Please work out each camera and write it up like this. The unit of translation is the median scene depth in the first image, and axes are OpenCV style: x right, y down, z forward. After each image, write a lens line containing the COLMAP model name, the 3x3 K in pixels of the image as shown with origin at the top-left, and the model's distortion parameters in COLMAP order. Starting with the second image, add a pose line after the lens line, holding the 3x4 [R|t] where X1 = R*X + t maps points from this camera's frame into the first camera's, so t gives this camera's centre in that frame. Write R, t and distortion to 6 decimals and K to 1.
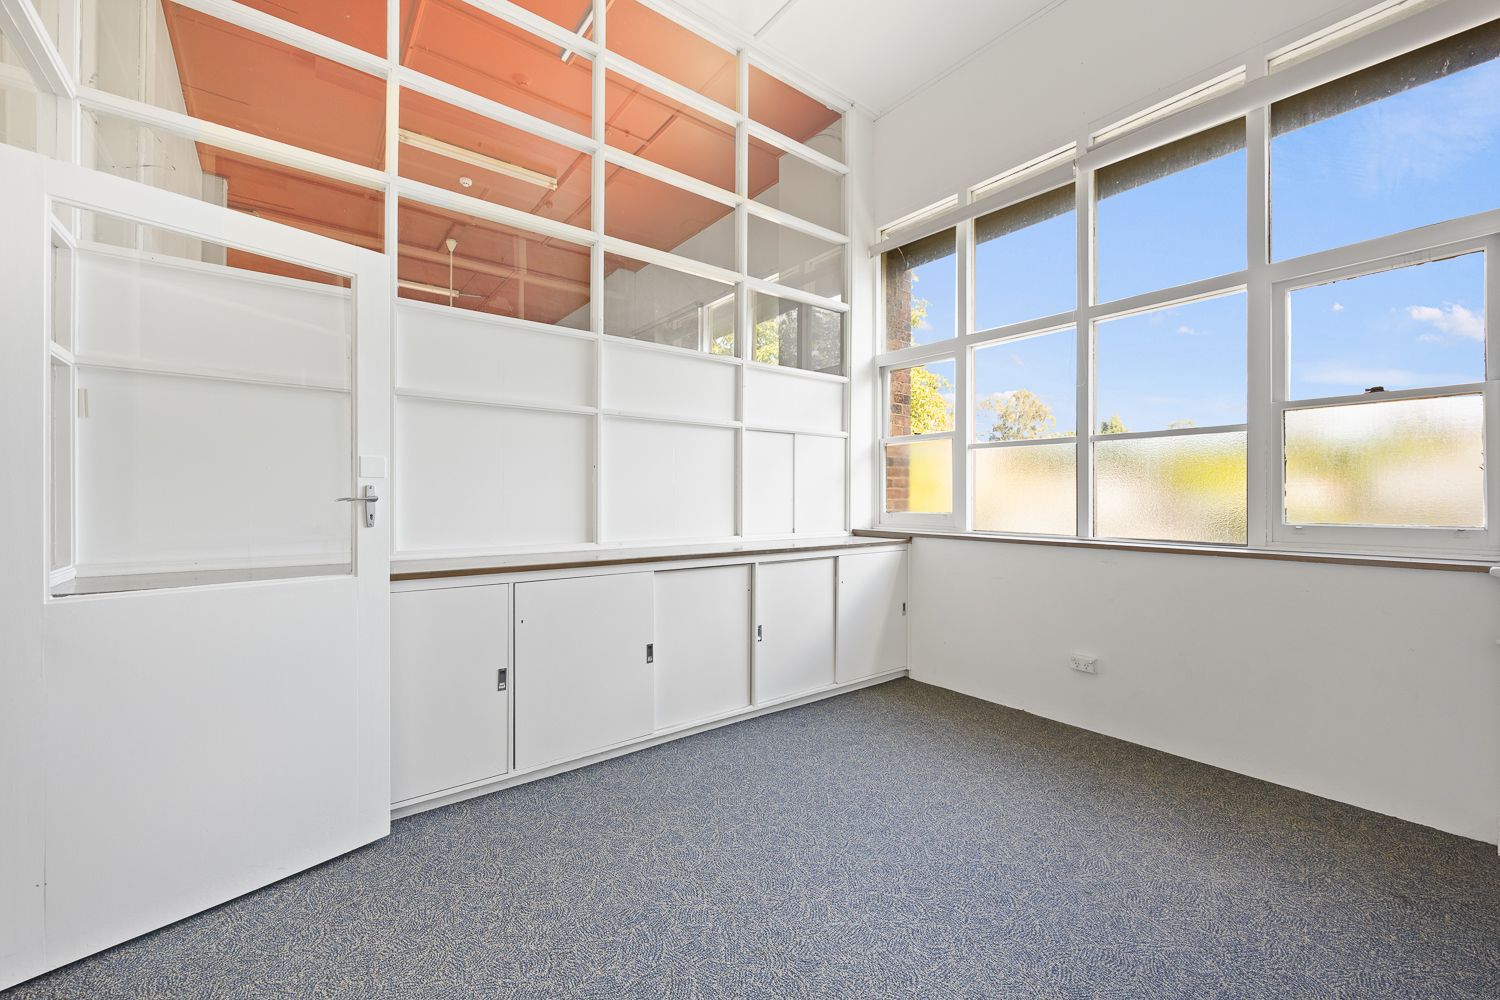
lens RADIAL K [[601.8, 0, 748.6], [0, 601.8, 495.6], [0, 0, 1]] dist [0.000334, -0.000251]
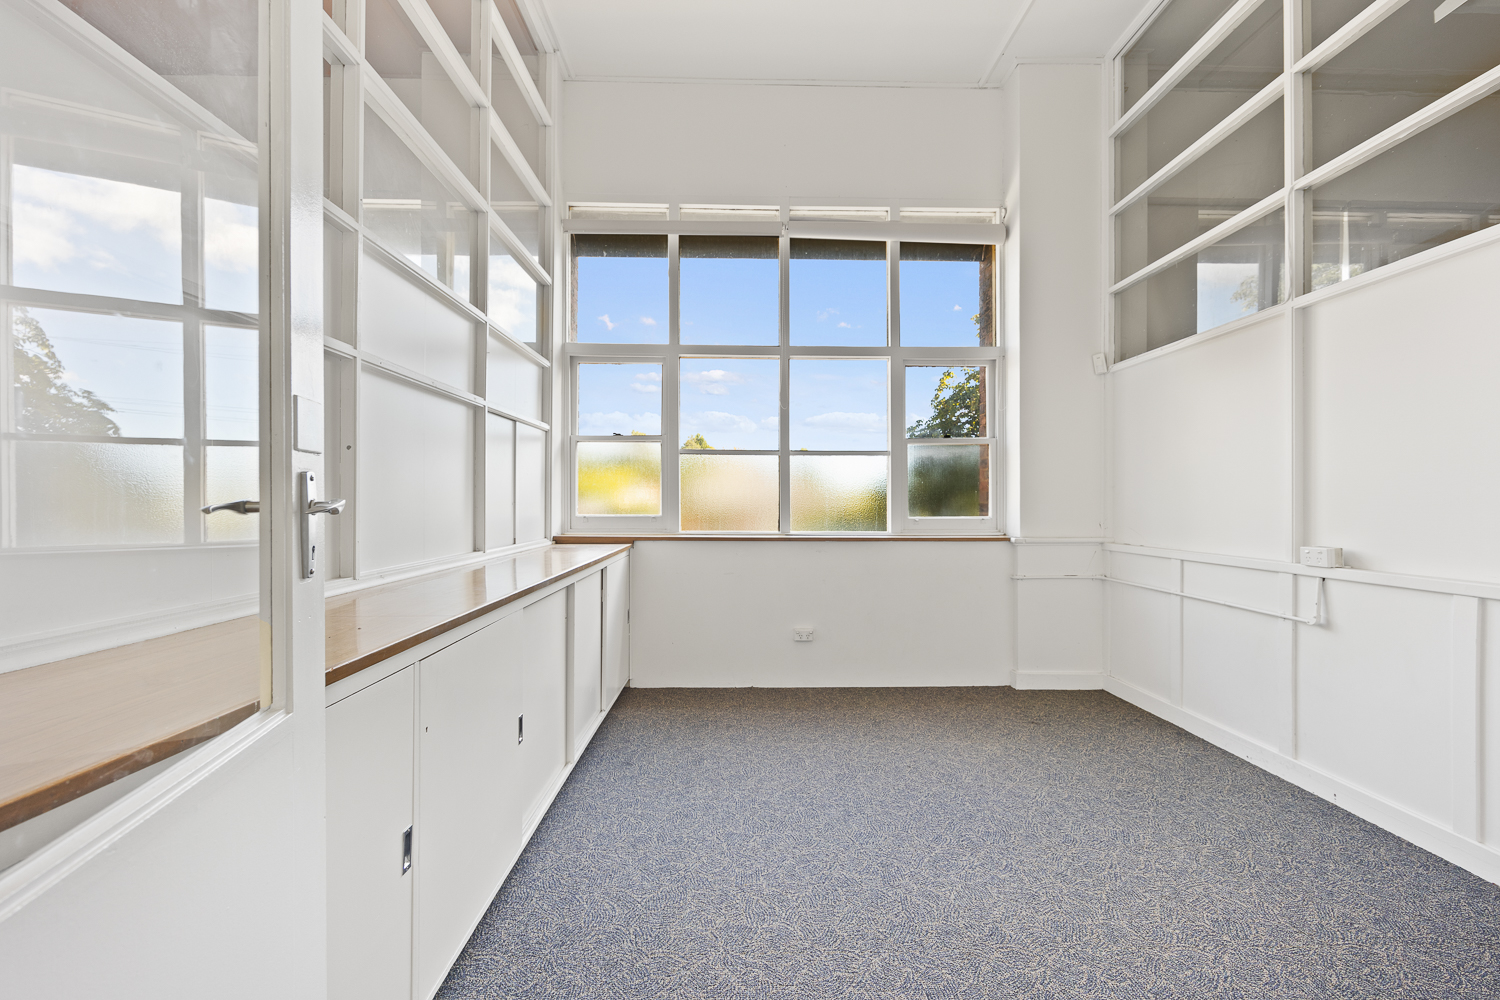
lens RADIAL K [[601.8, 0, 753.0], [0, 601.8, 500.5], [0, 0, 1]] dist [0.000334, -0.000251]
pose [[0.594025, 0.002626, 0.804442, -0.504674], [-0.005621, 0.999984, 0.000886, 0.002494], [-0.804427, -0.005048, 0.594031, 0.351207]]
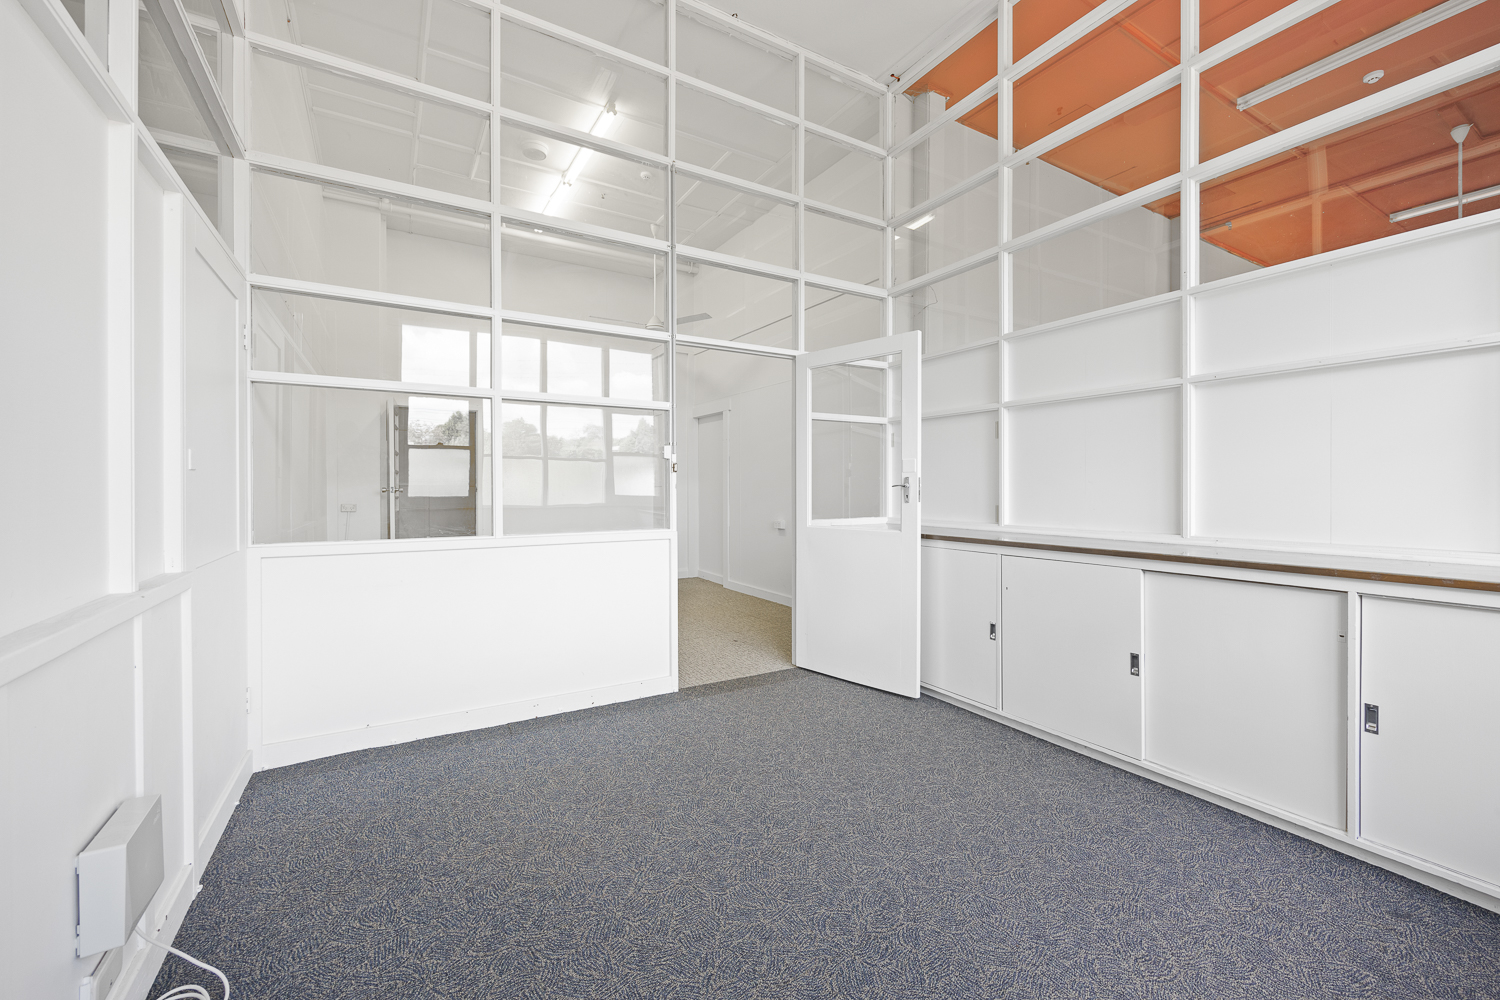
lens RADIAL K [[601.8, 0, 758.3], [0, 601.8, 484.5], [0, 0, 1]] dist [0.000334, -0.000251]
pose [[-0.112074, -0.005543, -0.993684, 0.683240], [0.007964, 0.999947, -0.006476, 0.006449], [0.993668, -0.008640, -0.112024, 0.514846]]
